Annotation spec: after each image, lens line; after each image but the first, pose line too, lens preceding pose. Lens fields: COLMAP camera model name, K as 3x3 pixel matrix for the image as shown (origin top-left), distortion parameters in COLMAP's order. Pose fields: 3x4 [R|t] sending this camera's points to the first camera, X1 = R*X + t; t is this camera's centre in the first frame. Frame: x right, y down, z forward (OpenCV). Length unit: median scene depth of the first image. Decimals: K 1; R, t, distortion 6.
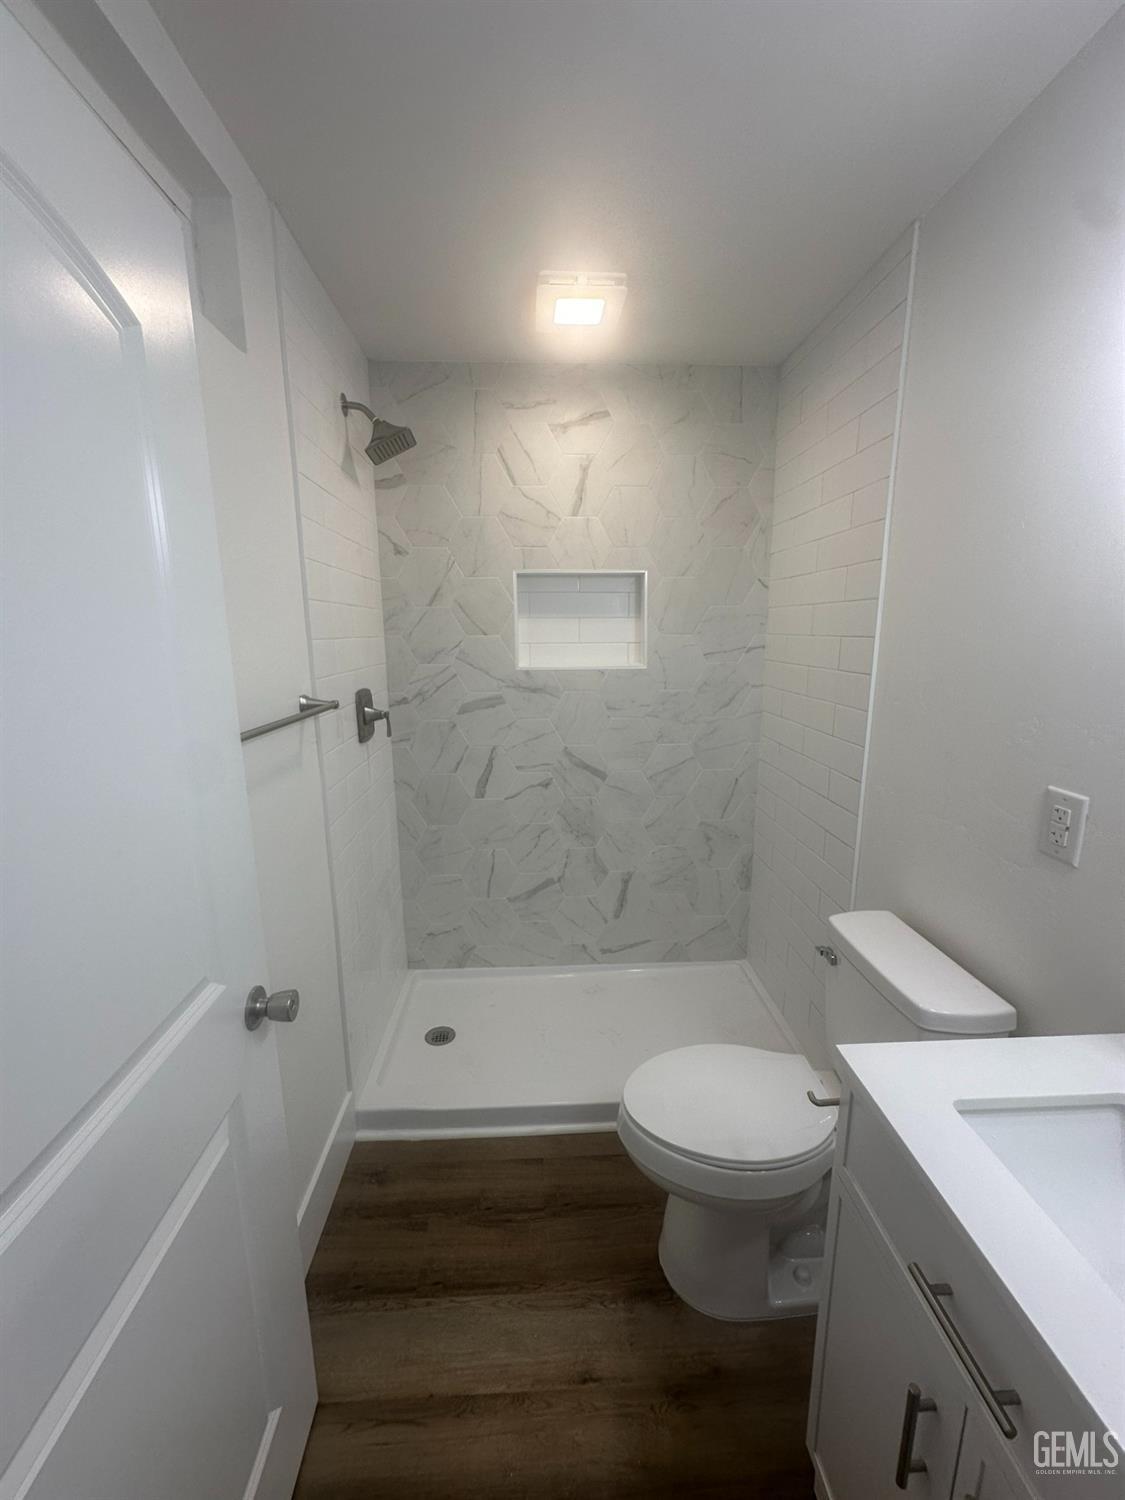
lens RADIAL K [[601.2, 0, 563.1], [0, 601.2, 753.1], [0, 0, 1]] dist [0.000809, 0.000051]
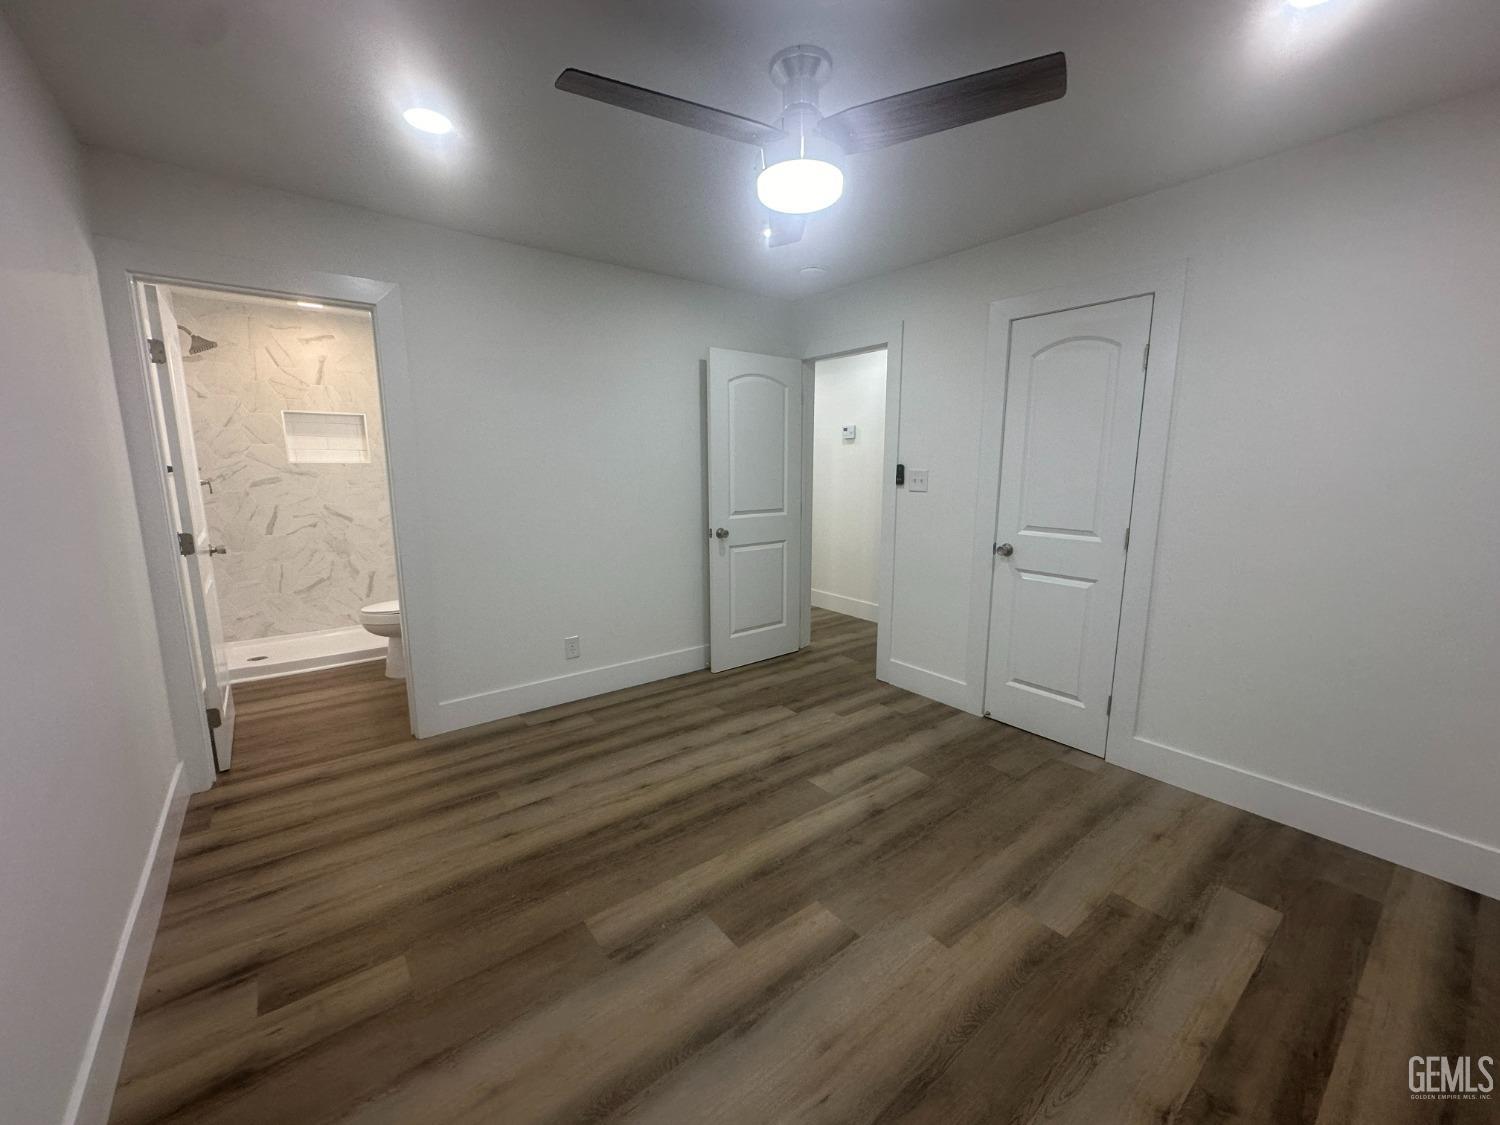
lens RADIAL K [[601.2, 0, 750.6], [0, 601.2, 562.6], [0, 0, 1]] dist [0.000809, 0.000051]
pose [[0.812007, -0.084886, 0.577442, -0.016354], [0.100711, 0.994905, 0.004634, 0.300869], [-0.574893, 0.054392, 0.816419, -1.314793]]
